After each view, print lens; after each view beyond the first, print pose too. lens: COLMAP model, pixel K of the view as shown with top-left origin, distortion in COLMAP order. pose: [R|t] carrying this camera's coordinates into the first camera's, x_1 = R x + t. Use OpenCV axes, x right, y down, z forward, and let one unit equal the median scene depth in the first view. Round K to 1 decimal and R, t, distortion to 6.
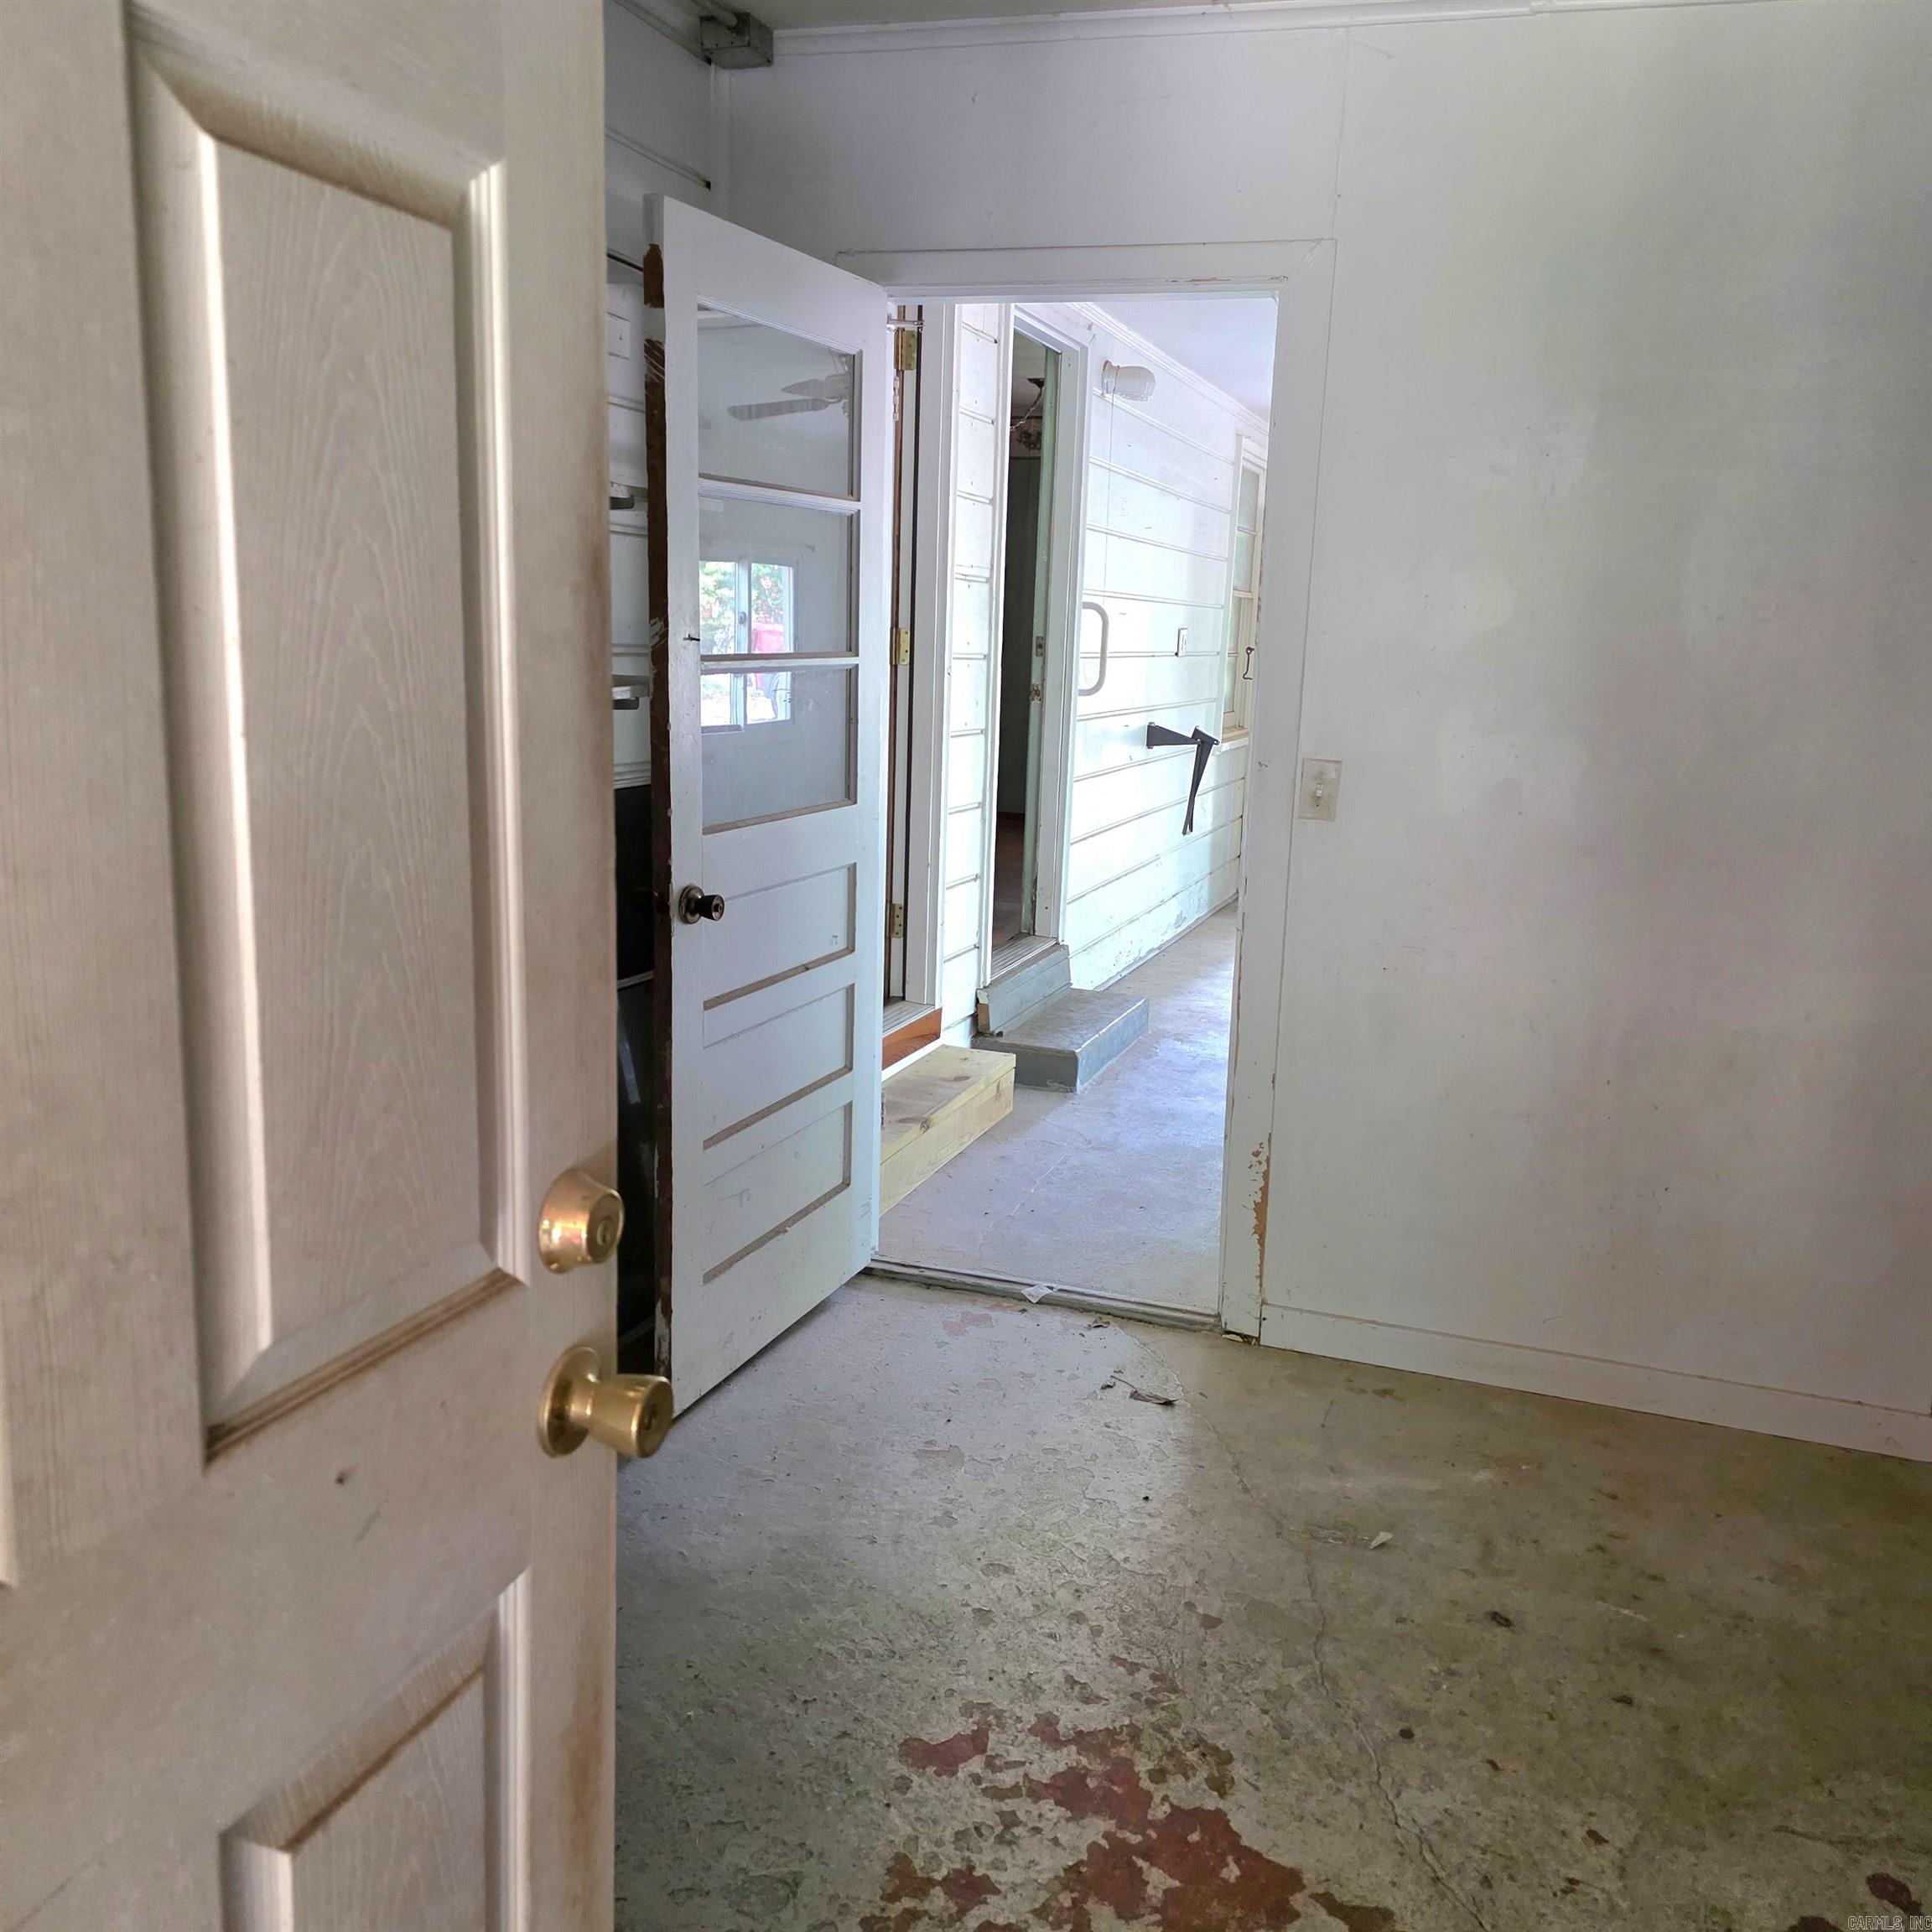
lens RADIAL K [[1715.4, 0, 978.7], [0, 1715.4, 974.5], [0, 0, 1]] dist [0.044778, -0.037038]
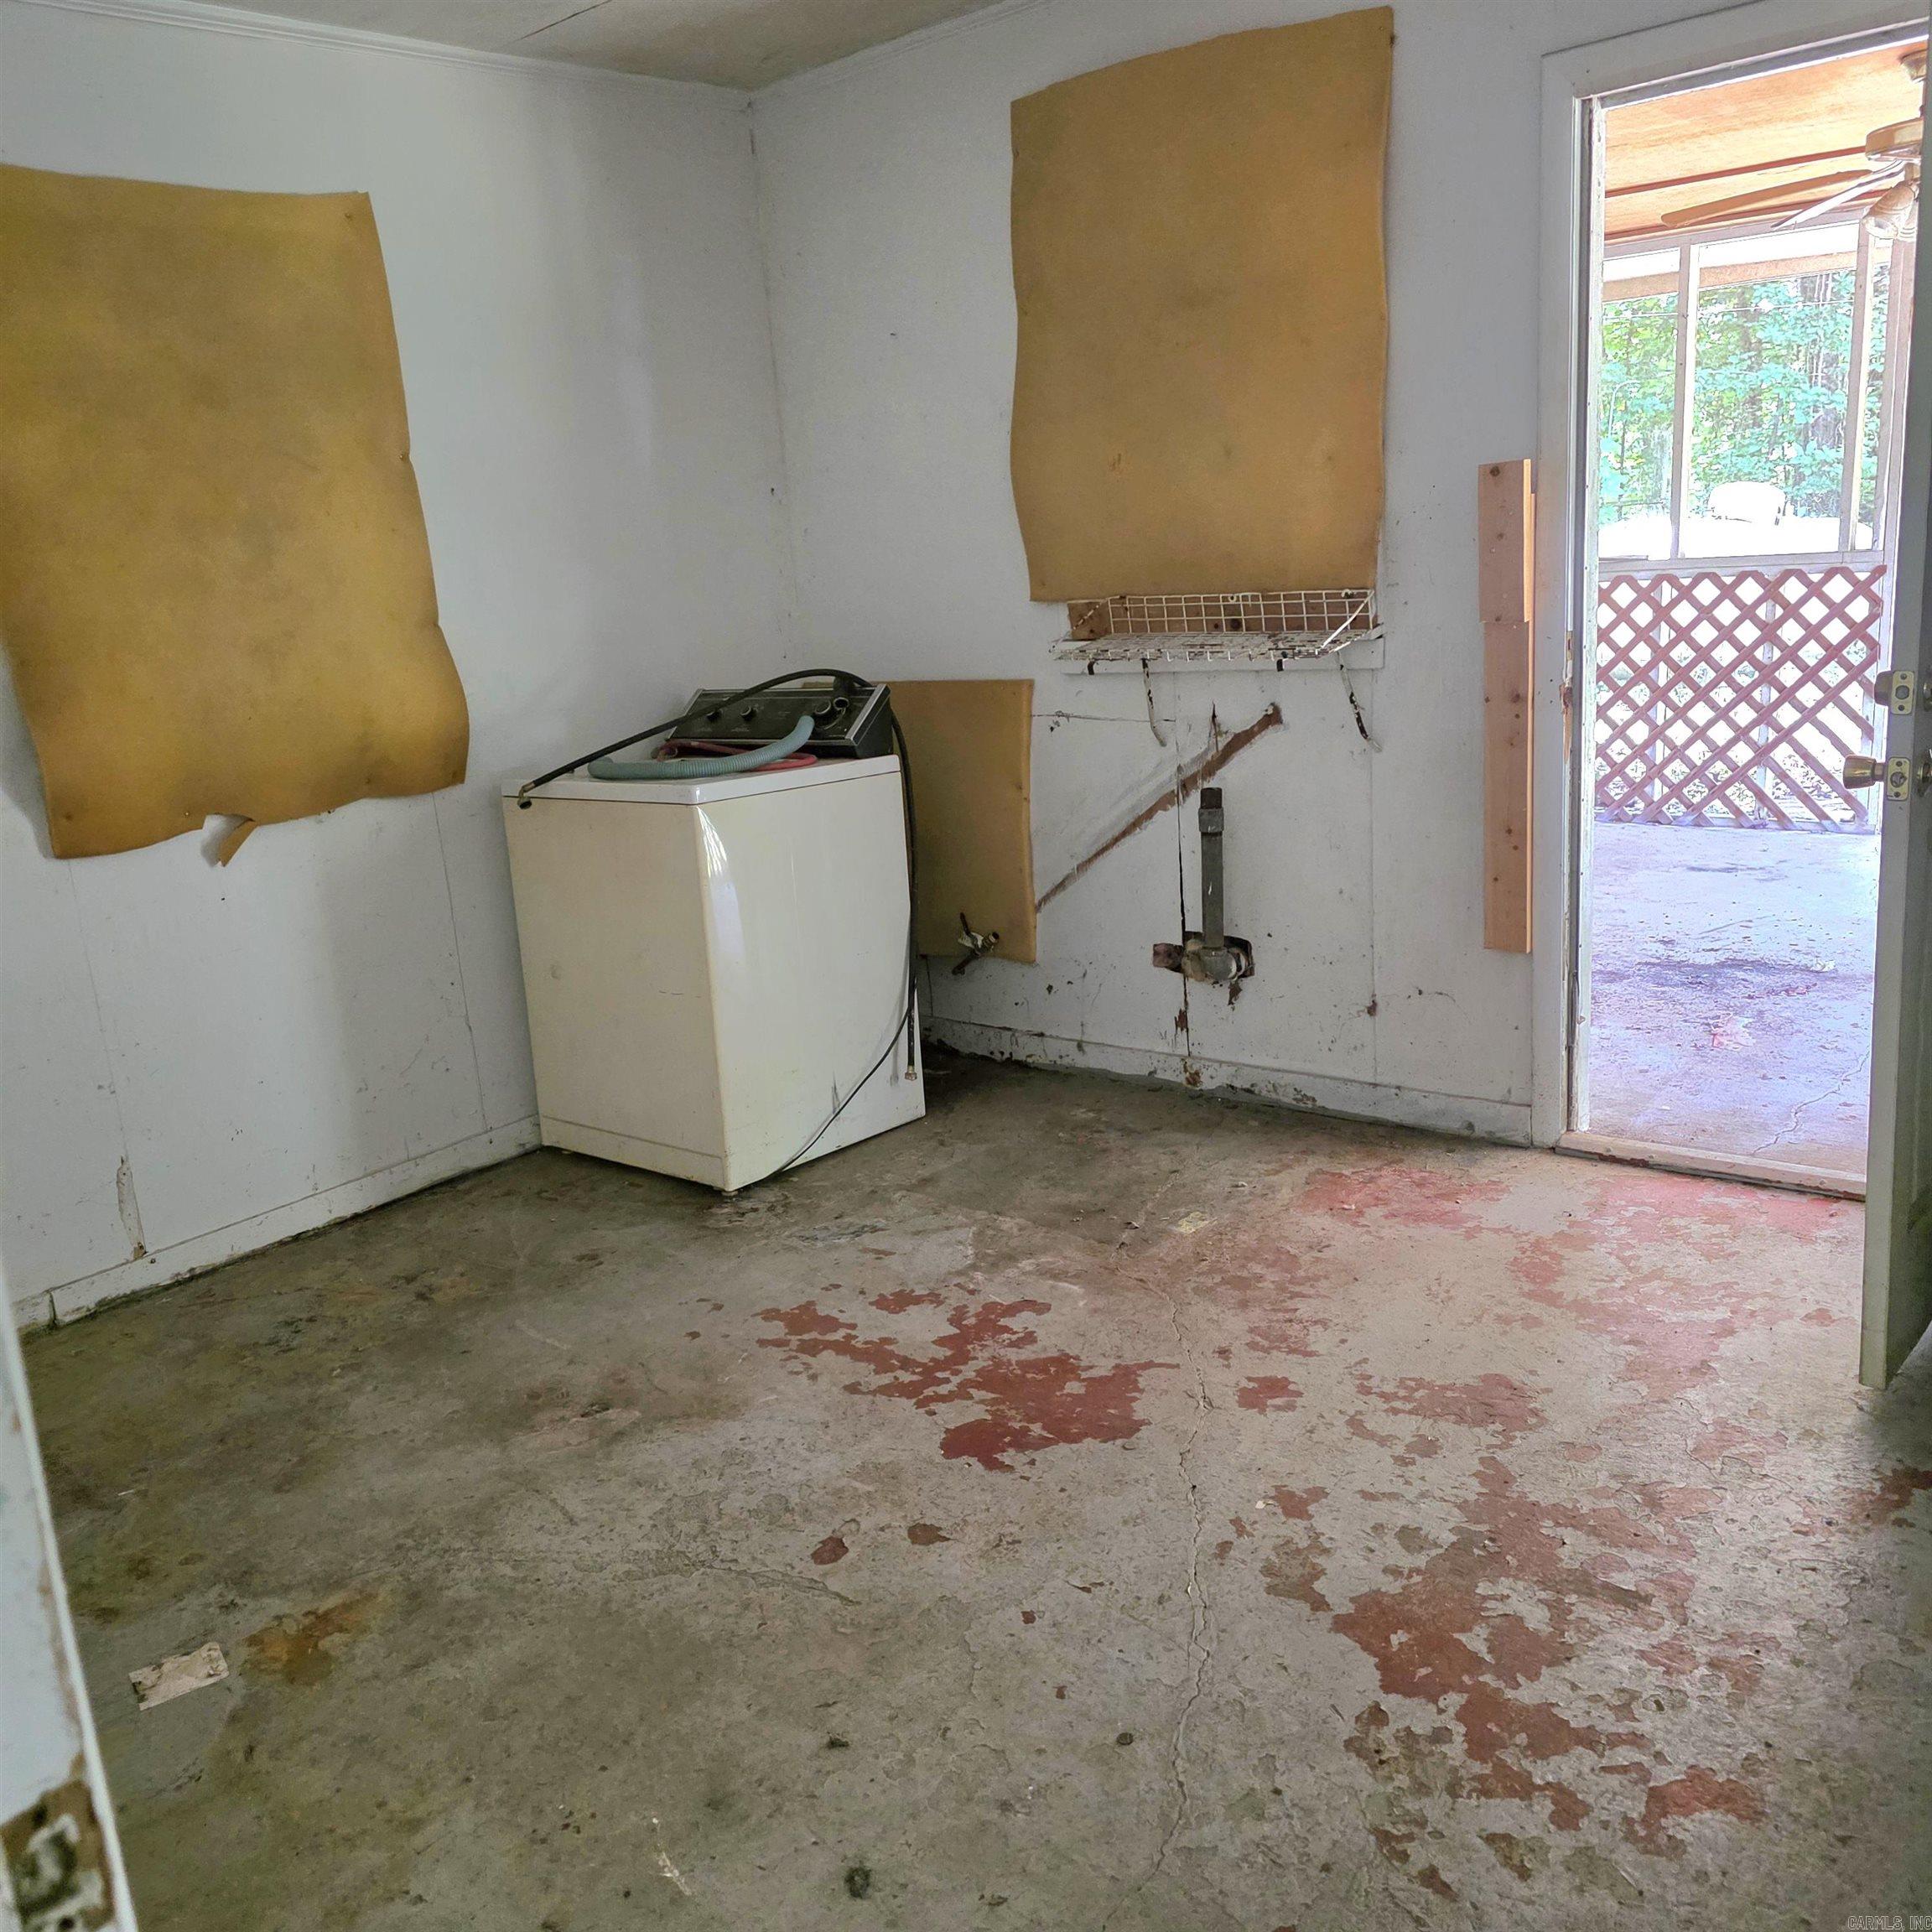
lens RADIAL K [[1715.4, 0, 978.7], [0, 1715.4, 974.5], [0, 0, 1]] dist [0.044778, -0.037038]
pose [[-0.932559, -0.055003, 0.356802, 0.029209], [0.110443, 0.897476, 0.427013, -0.297743], [-0.343708, 0.437621, -0.830875, 1.655135]]
